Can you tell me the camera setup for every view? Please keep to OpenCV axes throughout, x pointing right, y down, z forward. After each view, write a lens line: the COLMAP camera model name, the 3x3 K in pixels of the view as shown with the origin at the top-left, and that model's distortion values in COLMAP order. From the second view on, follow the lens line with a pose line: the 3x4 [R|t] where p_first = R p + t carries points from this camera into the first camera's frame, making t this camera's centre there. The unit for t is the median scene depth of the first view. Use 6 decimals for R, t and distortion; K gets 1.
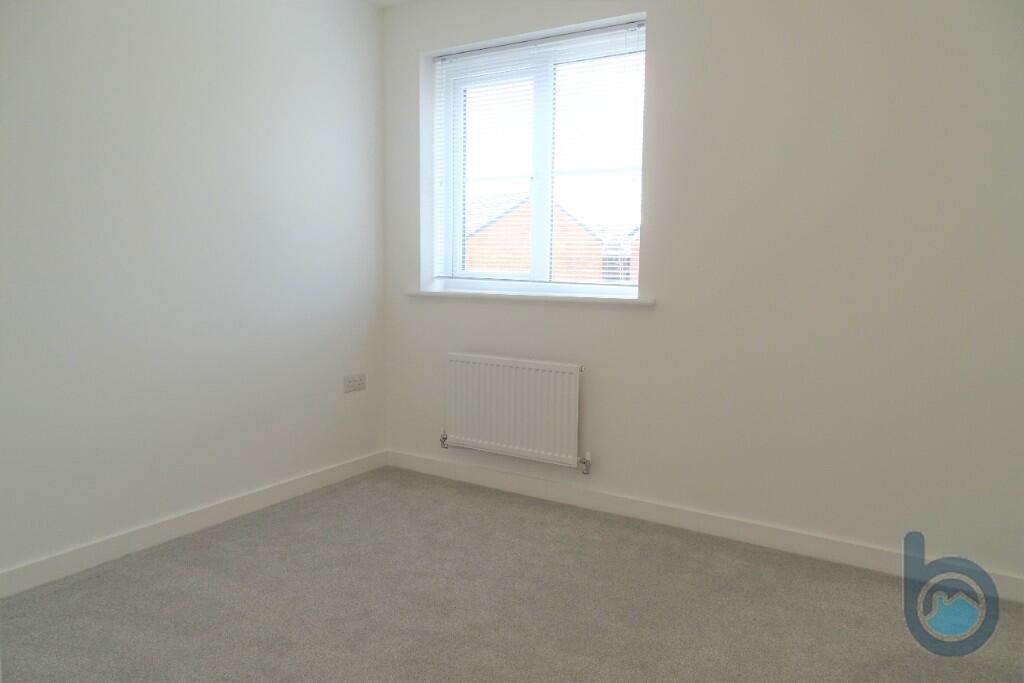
lens RADIAL K [[723.6, 0, 512.0], [0, 723.6, 341.5], [0, 0, 1]] dist [0.007341, 0.000831]
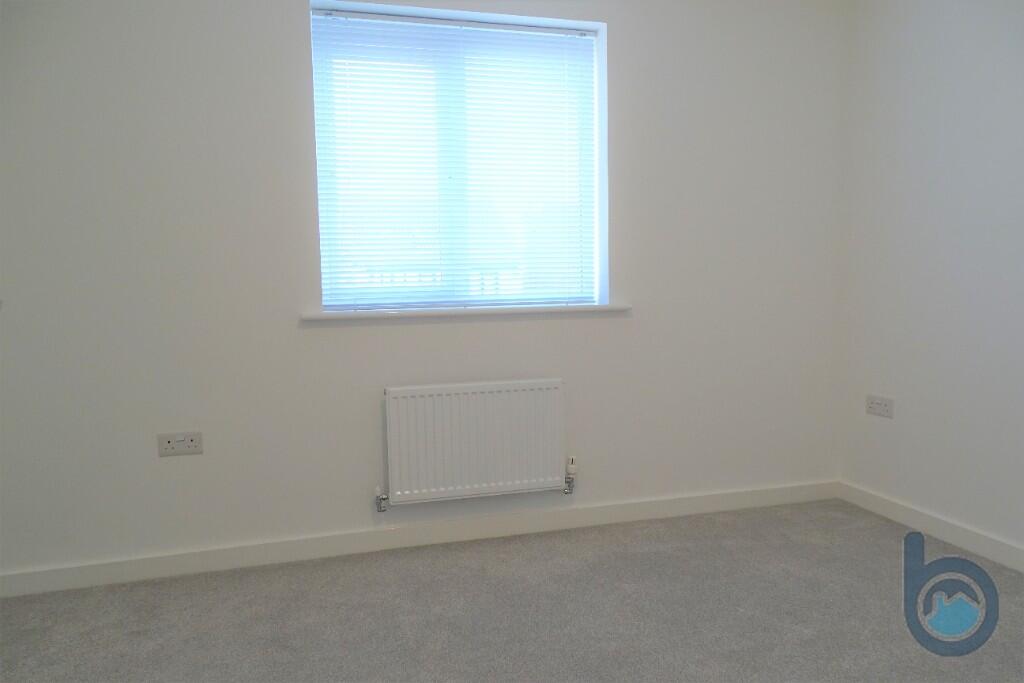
lens RADIAL K [[723.6, 0, 512.0], [0, 723.6, 341.5], [0, 0, 1]] dist [0.007341, 0.000831]
pose [[0.651435, -0.077370, 0.754749, -0.643630], [0.101557, 0.994727, 0.014315, -0.034713], [-0.751877, 0.067325, 0.655857, 0.424101]]
